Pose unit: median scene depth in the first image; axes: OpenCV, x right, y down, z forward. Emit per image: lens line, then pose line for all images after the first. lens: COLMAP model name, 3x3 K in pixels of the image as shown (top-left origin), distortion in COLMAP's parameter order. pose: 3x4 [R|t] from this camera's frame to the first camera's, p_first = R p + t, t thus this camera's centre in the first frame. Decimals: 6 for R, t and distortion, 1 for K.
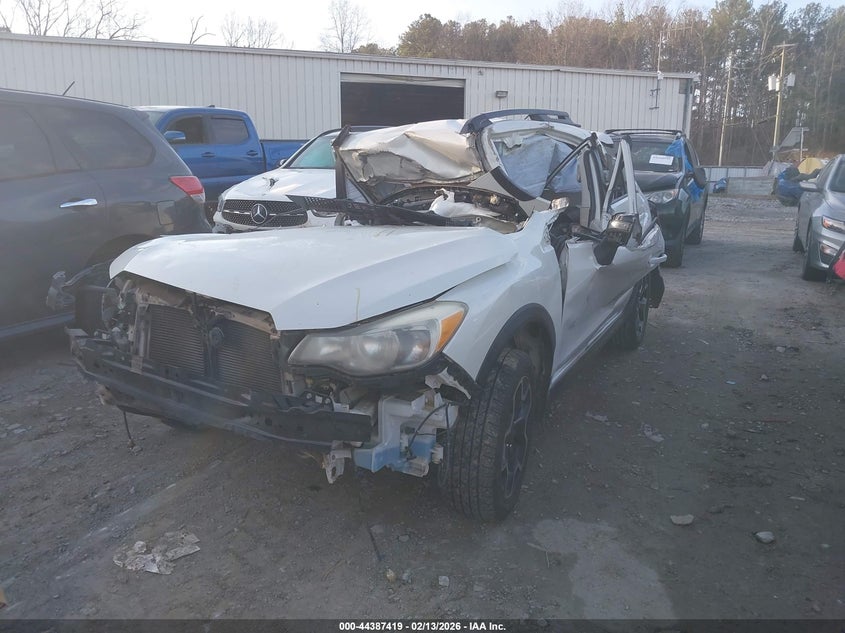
lens RADIAL K [[676.4, 0, 422.5], [0, 676.4, 316.5], [0, 0, 1]] dist [0.002307, -0.001661]
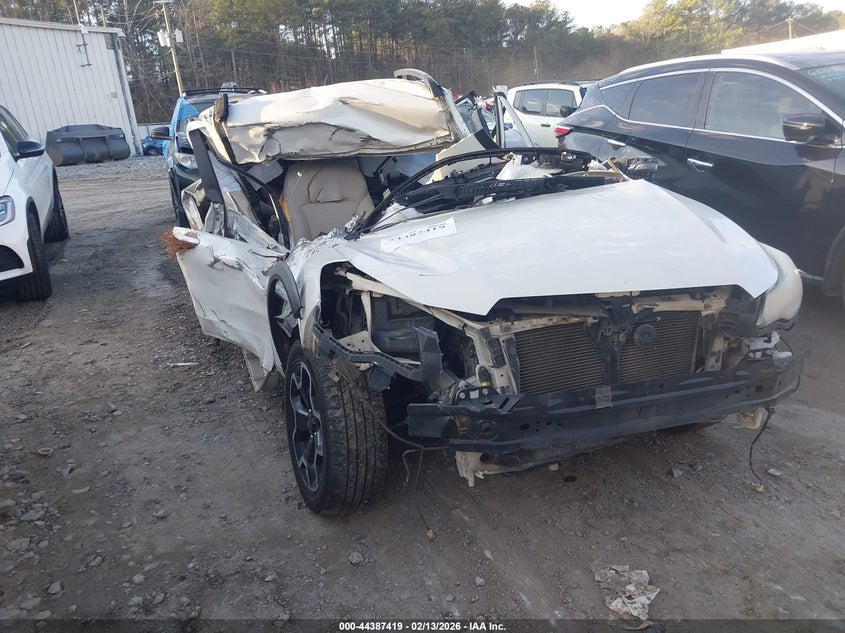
lens RADIAL K [[676.4, 0, 422.5], [0, 676.4, 316.5], [0, 0, 1]] dist [0.002307, -0.001661]
pose [[0.650698, -0.274823, 0.707859, -0.636967], [0.232994, 0.959501, 0.158342, -0.115067], [-0.722707, 0.061894, 0.688377, 0.340159]]
